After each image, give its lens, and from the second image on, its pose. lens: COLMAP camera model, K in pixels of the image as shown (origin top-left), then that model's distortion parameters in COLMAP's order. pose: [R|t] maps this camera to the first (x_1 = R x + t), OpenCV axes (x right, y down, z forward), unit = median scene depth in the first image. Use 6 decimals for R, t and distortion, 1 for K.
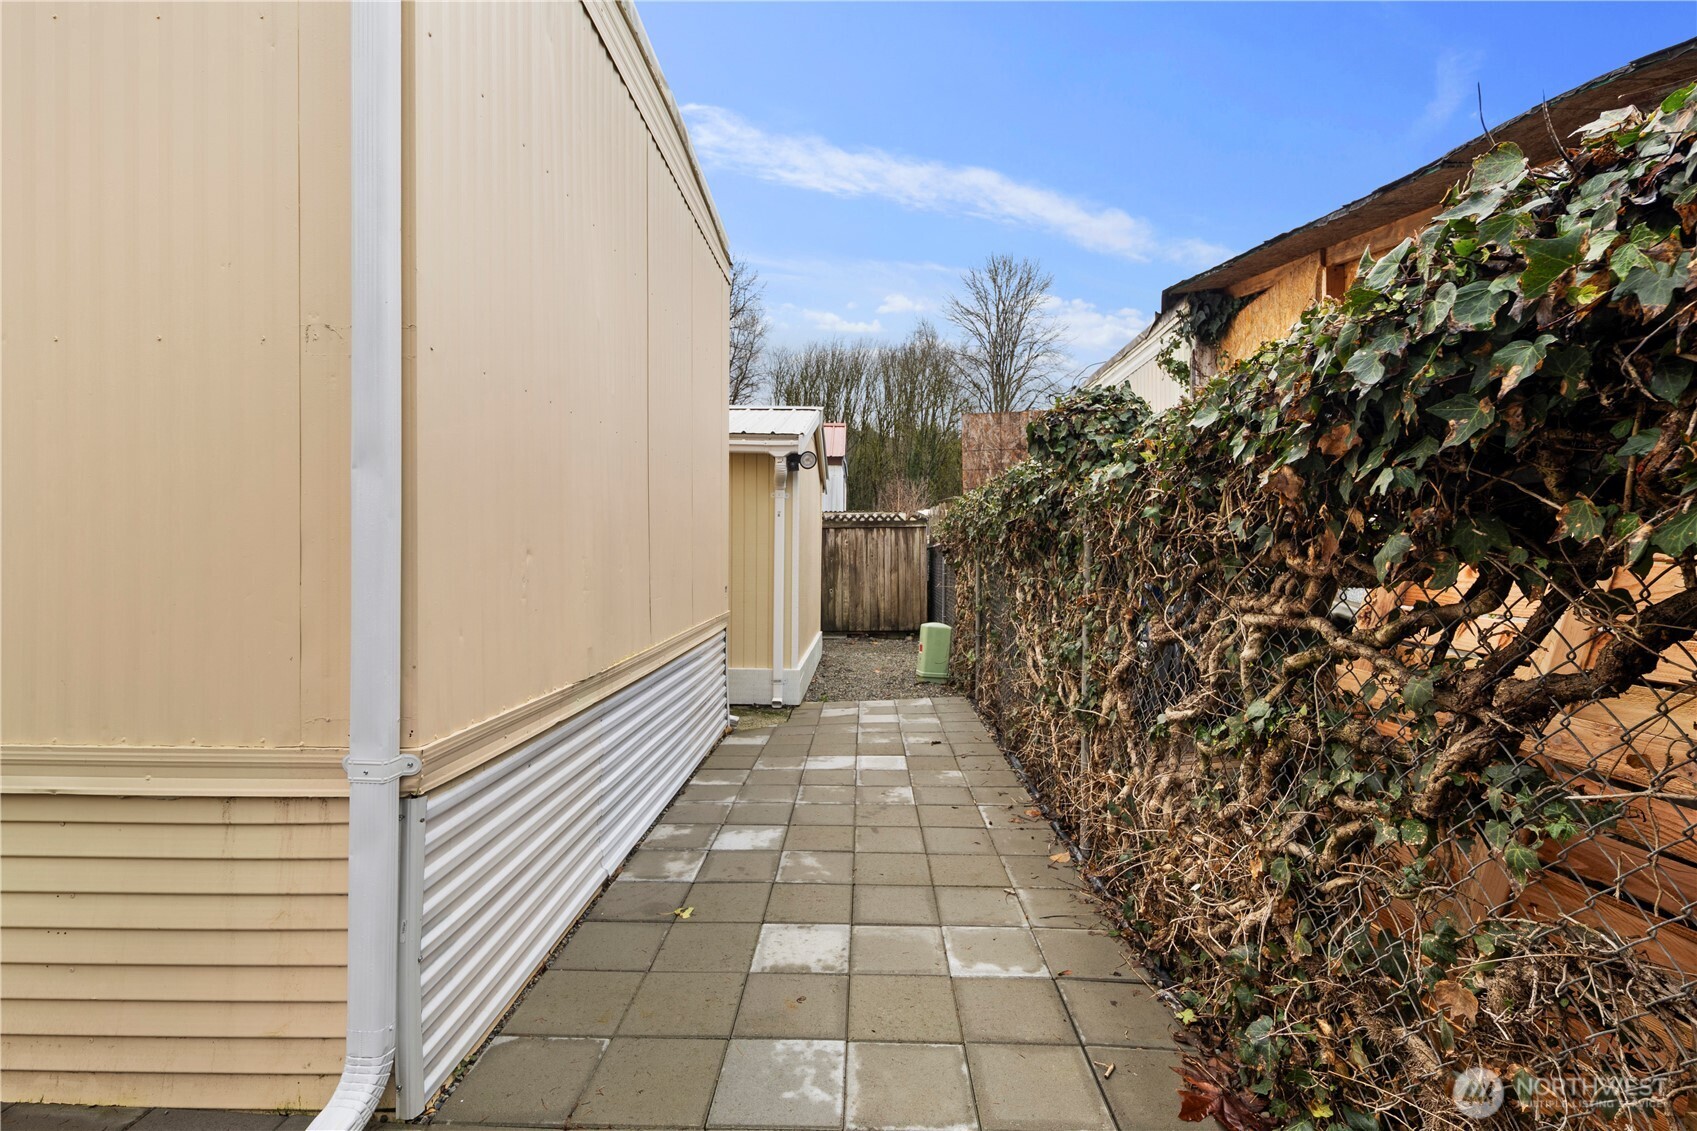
lens RADIAL K [[744.6, 0, 852.7], [0, 744.6, 554.2], [0, 0, 1]] dist [0.002630, -0.001407]
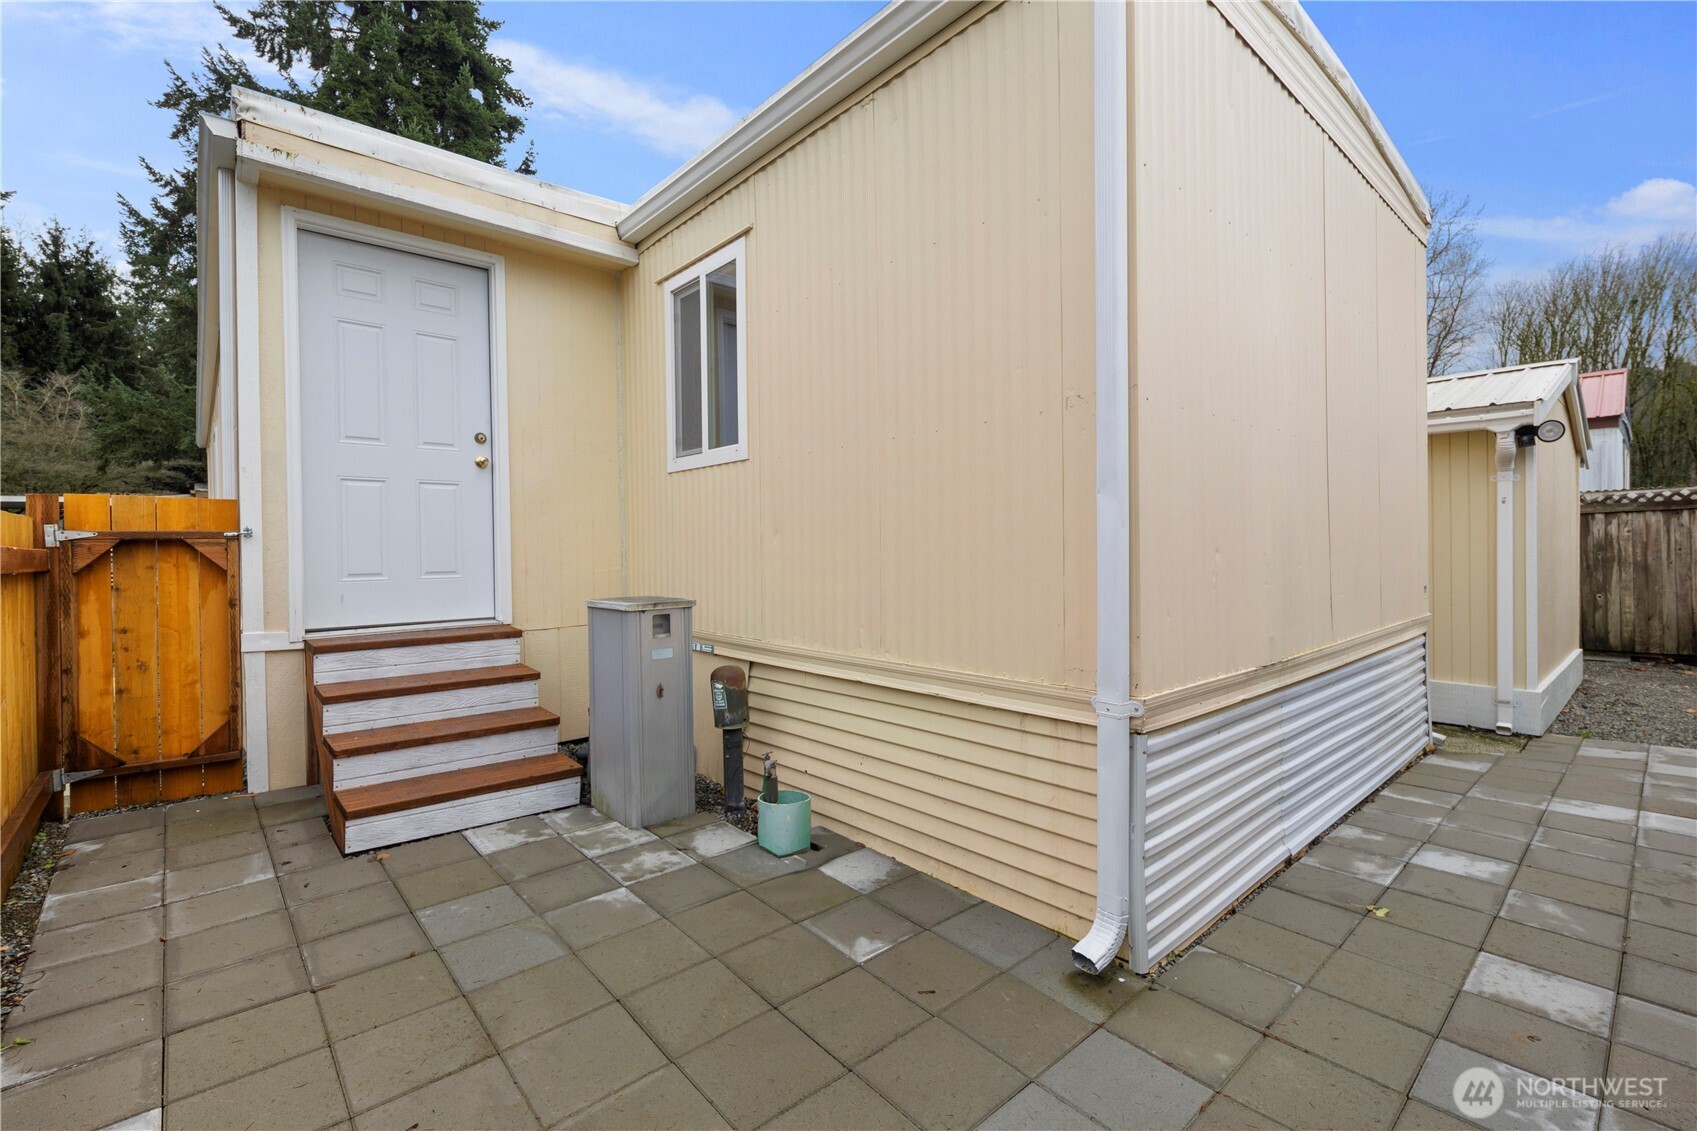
lens RADIAL K [[744.6, 0, 852.7], [0, 744.6, 554.2], [0, 0, 1]] dist [0.002630, -0.001407]
pose [[0.680124, -0.008889, -0.733043, 0.025106], [0.011013, 0.999938, -0.001908, -0.000986], [0.733014, -0.006776, 0.680180, -0.151056]]
